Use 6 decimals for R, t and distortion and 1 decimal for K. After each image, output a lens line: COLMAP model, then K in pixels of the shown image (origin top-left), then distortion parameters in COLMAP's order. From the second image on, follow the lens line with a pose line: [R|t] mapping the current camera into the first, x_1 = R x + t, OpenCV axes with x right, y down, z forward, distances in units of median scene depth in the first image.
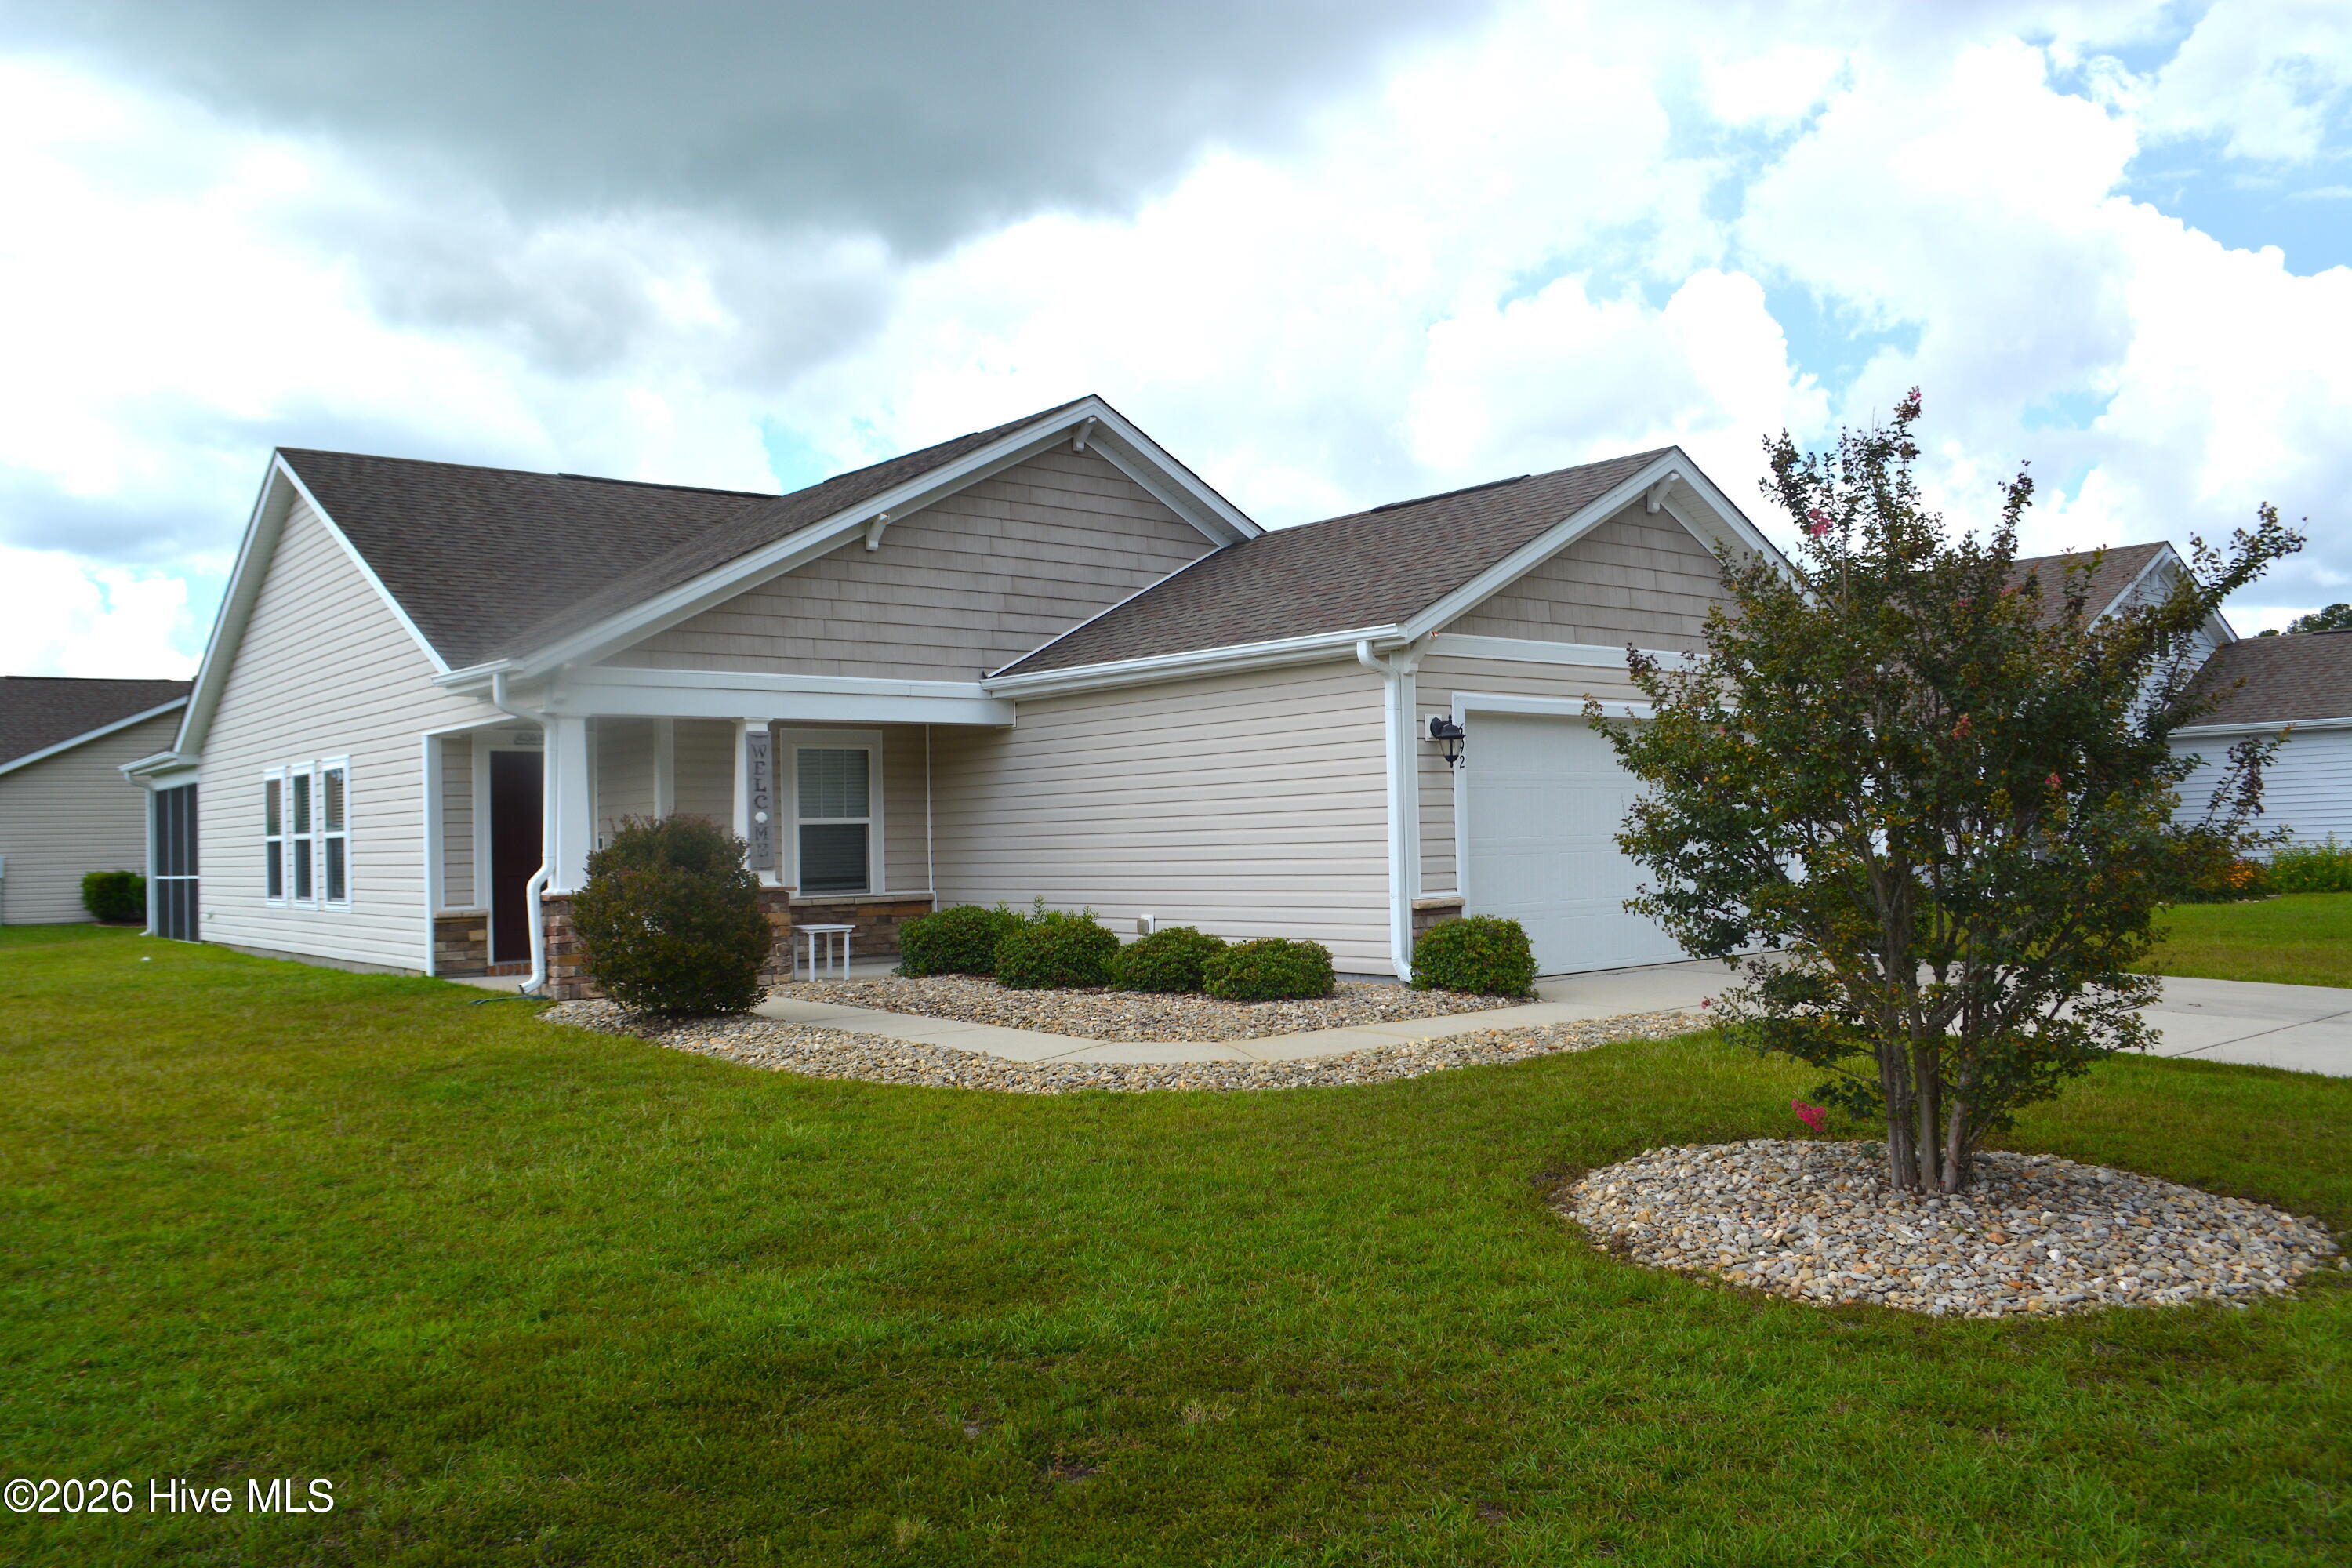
lens RADIAL K [[1855.2, 0, 1189.5], [0, 1855.2, 788.8], [0, 0, 1]] dist [-0.088615, 0.017533]
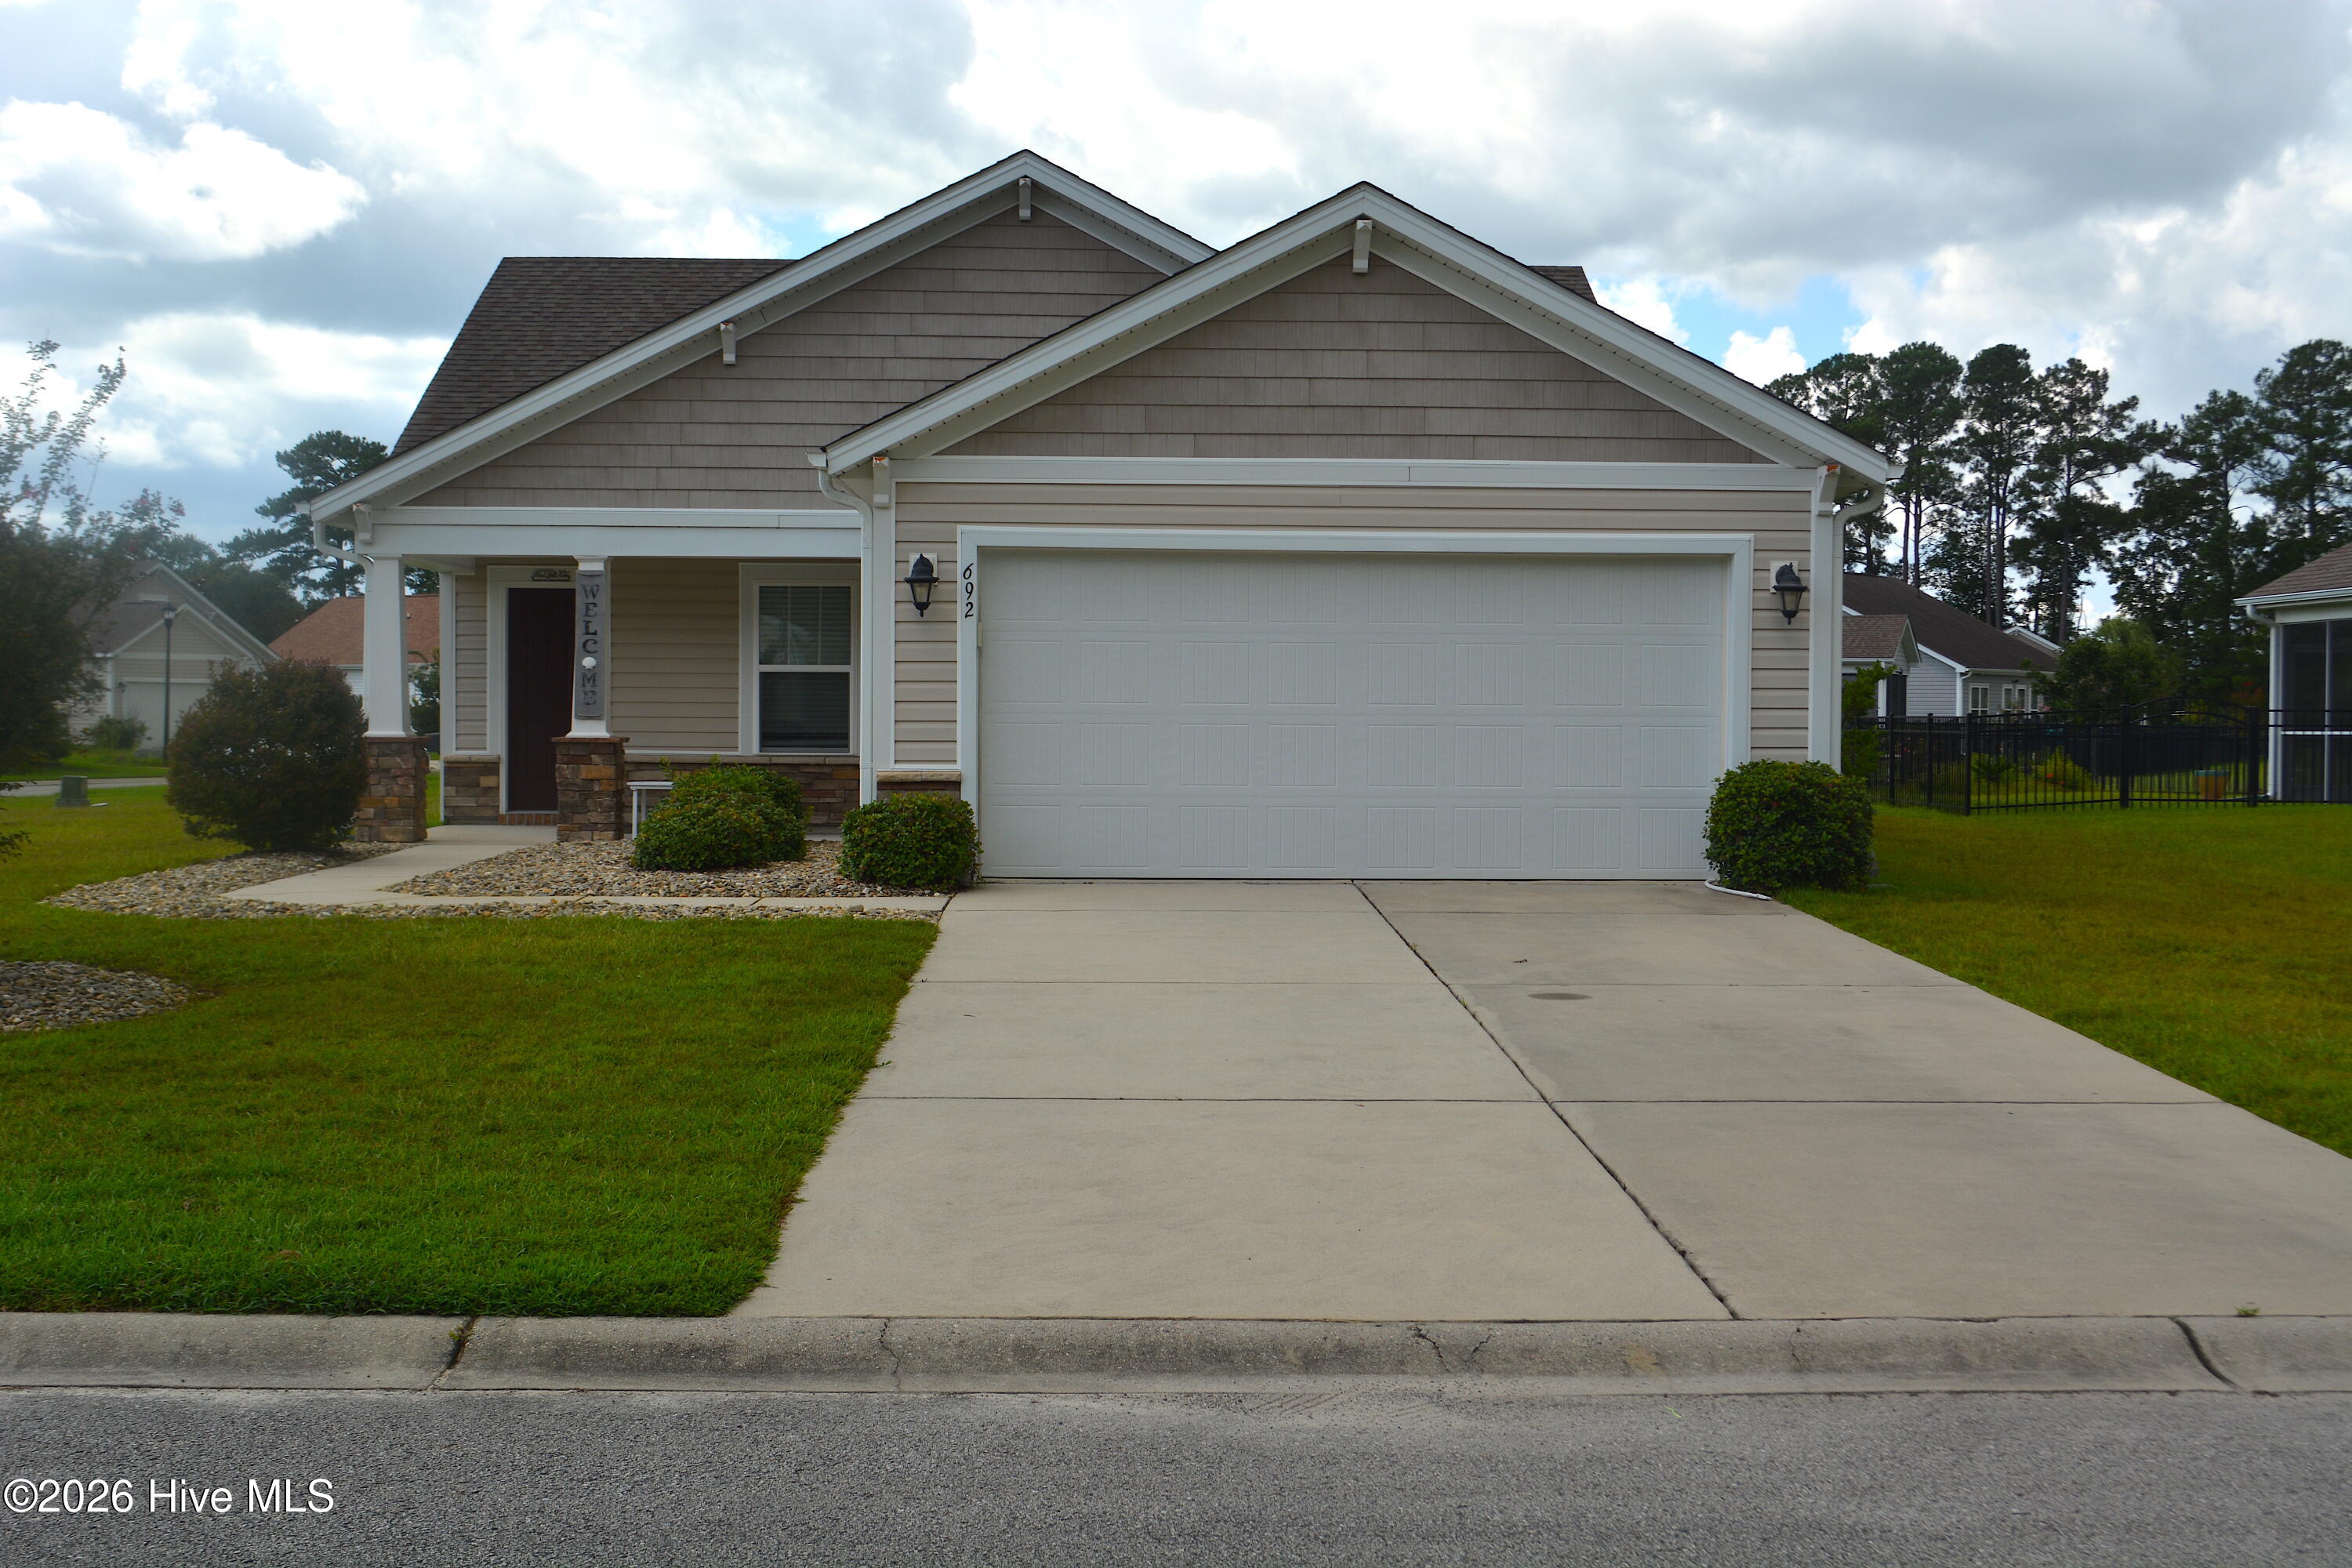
lens RADIAL K [[2942.6, 0, 1161.3], [0, 2942.6, 782.8], [0, 0, 1]] dist [-0.035437, 0.000000]
pose [[0.789175, 0.041164, -0.612787, 0.876744], [-0.005789, 0.998206, 0.059599, -0.013683], [0.614141, -0.043486, 0.787998, 0.004923]]
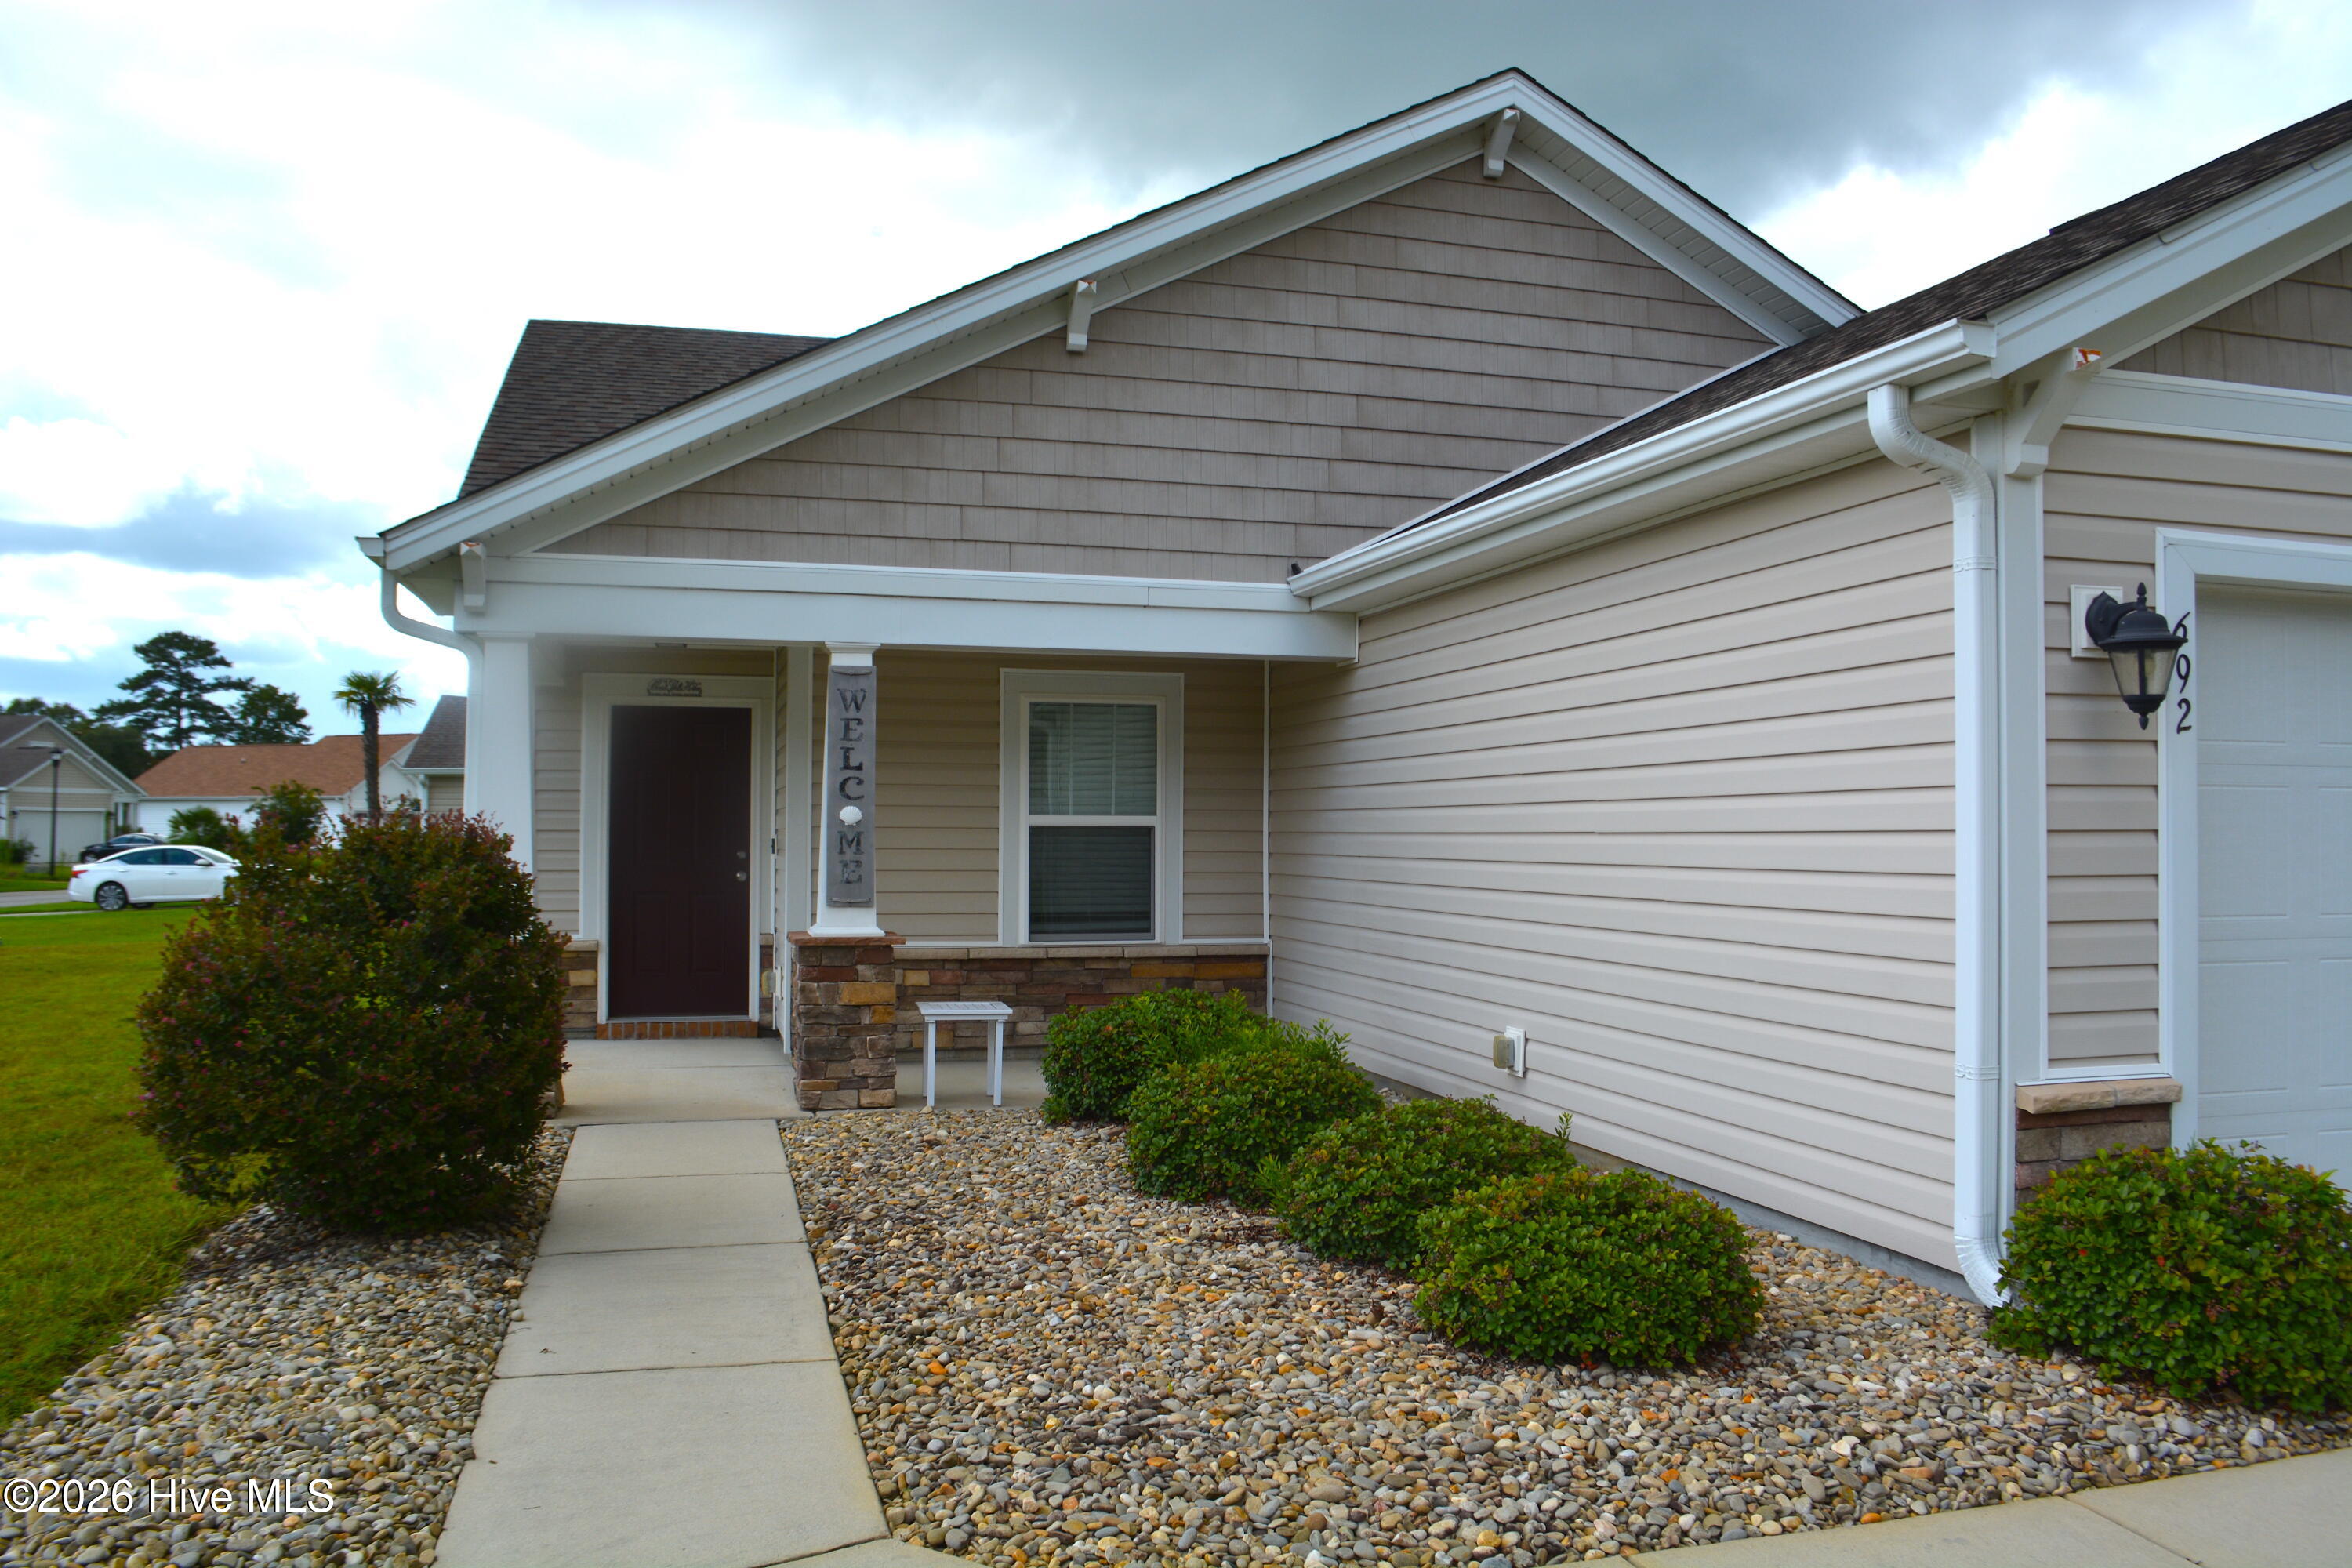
lens RADIAL K [[1855.2, 0, 1195.3], [0, 1855.2, 786.9], [0, 0, 1]] dist [-0.088615, 0.017533]
pose [[0.913603, 0.017117, -0.406248, 0.096751], [-0.013806, 0.999843, 0.011079, -0.001116], [0.406374, -0.004513, 0.913696, 0.498979]]
